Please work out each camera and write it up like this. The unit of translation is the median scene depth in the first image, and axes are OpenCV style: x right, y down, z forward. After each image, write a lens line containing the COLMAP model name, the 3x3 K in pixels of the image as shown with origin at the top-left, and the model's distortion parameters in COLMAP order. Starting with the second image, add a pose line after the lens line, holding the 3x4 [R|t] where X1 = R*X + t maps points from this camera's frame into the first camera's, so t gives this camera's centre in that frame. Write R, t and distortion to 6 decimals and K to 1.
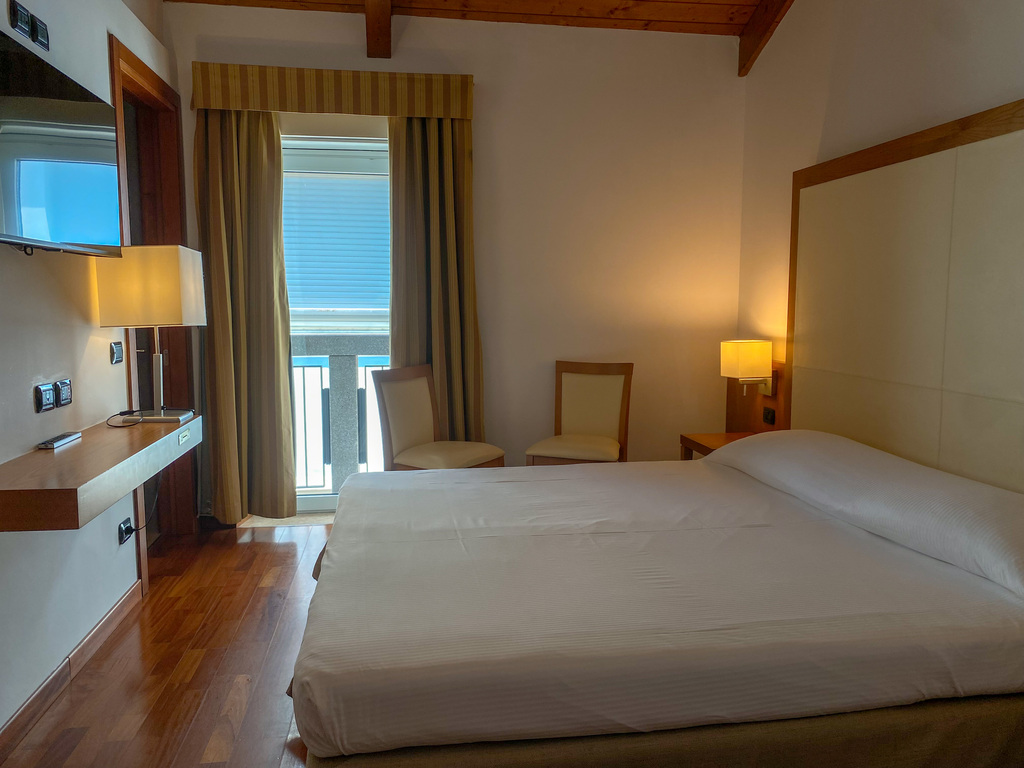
lens RADIAL K [[776.2, 0, 508.2], [0, 776.2, 380.0], [0, 0, 1]] dist [0.025428, -0.022424]
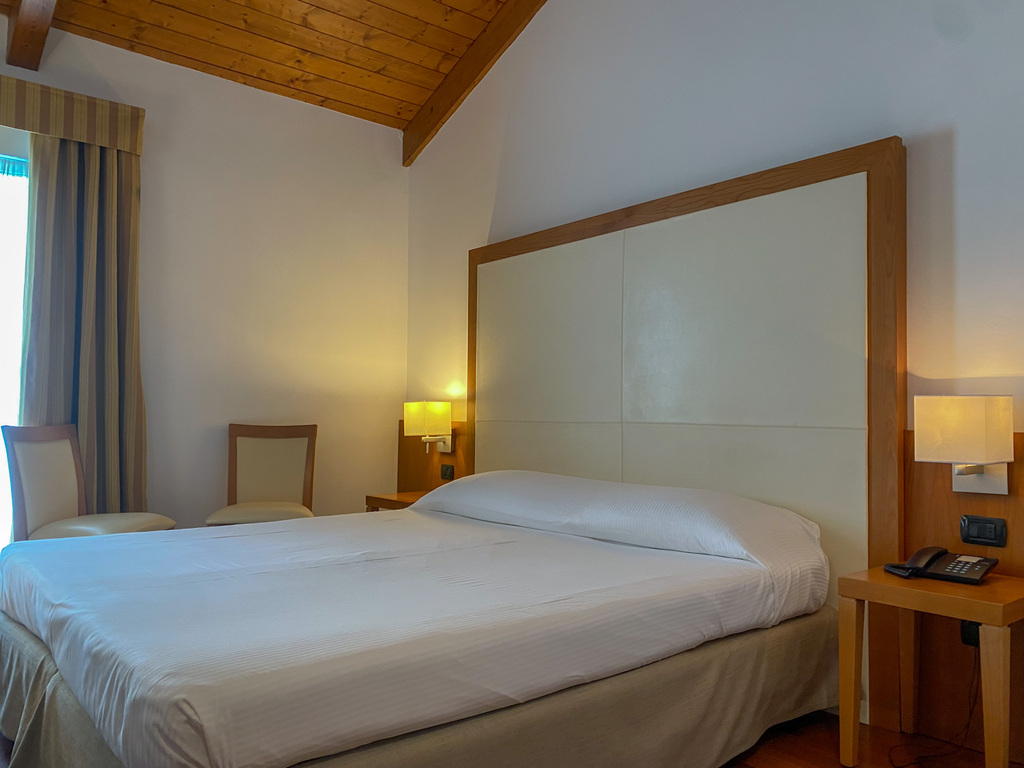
lens RADIAL K [[776.2, 0, 508.2], [0, 776.2, 390.6], [0, 0, 1]] dist [0.025428, -0.022424]
pose [[0.859717, 0.027663, 0.510021, -0.138490], [0.038430, 0.992199, -0.118597, 0.064021], [-0.509322, 0.121560, 0.851947, 0.037262]]
